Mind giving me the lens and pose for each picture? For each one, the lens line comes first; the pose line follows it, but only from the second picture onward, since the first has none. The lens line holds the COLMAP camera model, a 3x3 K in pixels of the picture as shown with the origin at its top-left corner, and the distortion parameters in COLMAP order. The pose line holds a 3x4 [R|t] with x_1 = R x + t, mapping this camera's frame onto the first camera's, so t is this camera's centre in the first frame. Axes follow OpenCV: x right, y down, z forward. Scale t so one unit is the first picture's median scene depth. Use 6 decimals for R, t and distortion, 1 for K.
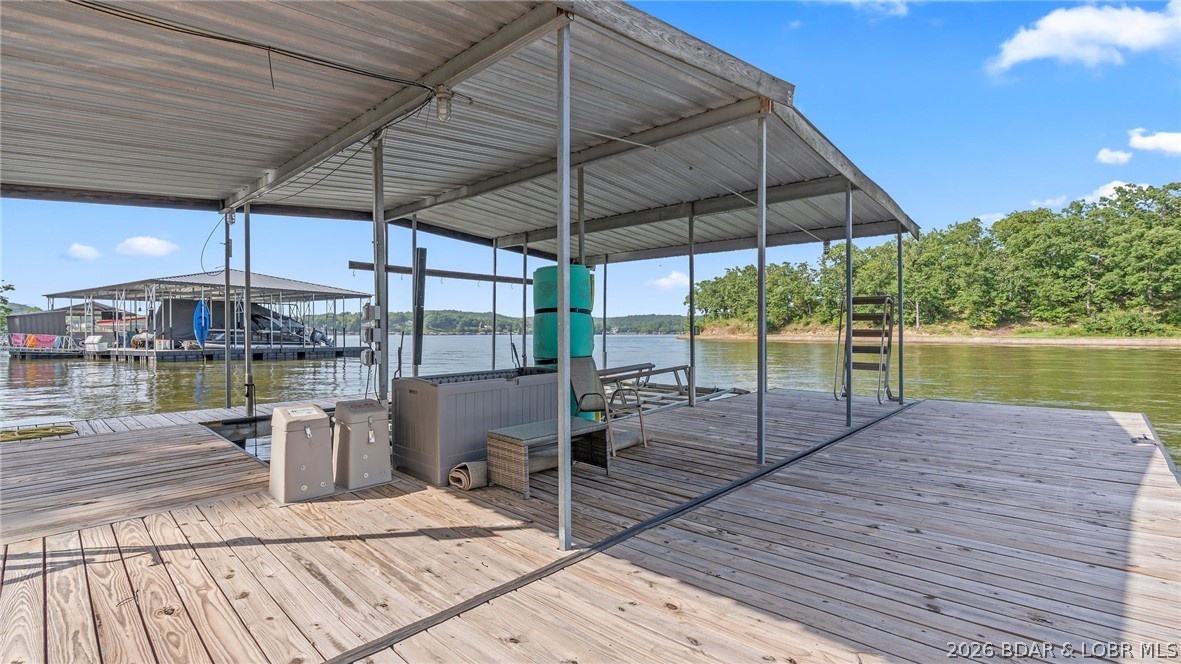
lens RADIAL K [[530.5, 0, 588.9], [0, 530.5, 333.4], [0, 0, 1]] dist [-0.012676, 0.005463]
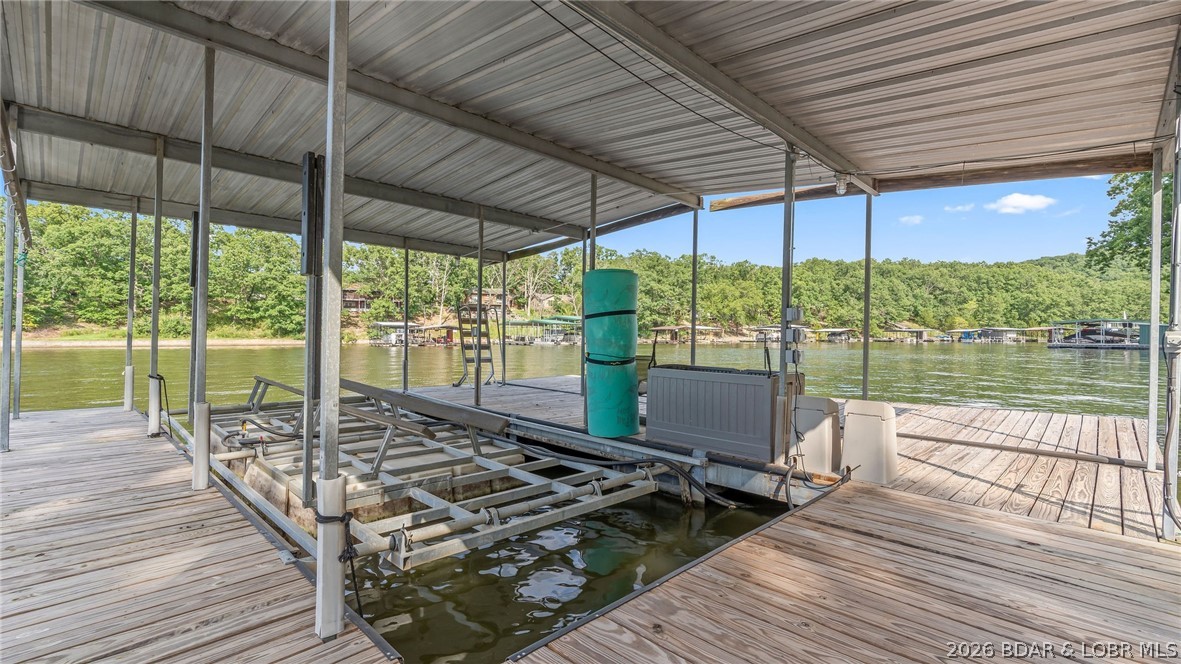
lens RADIAL K [[530.5, 0, 588.9], [0, 530.5, 333.4], [0, 0, 1]] dist [-0.012676, 0.005463]
pose [[0.016381, 0.003706, 0.999859, -0.081517], [0.000463, 0.999993, -0.003714, 0.000208], [-0.999866, 0.000524, 0.016379, 0.076796]]
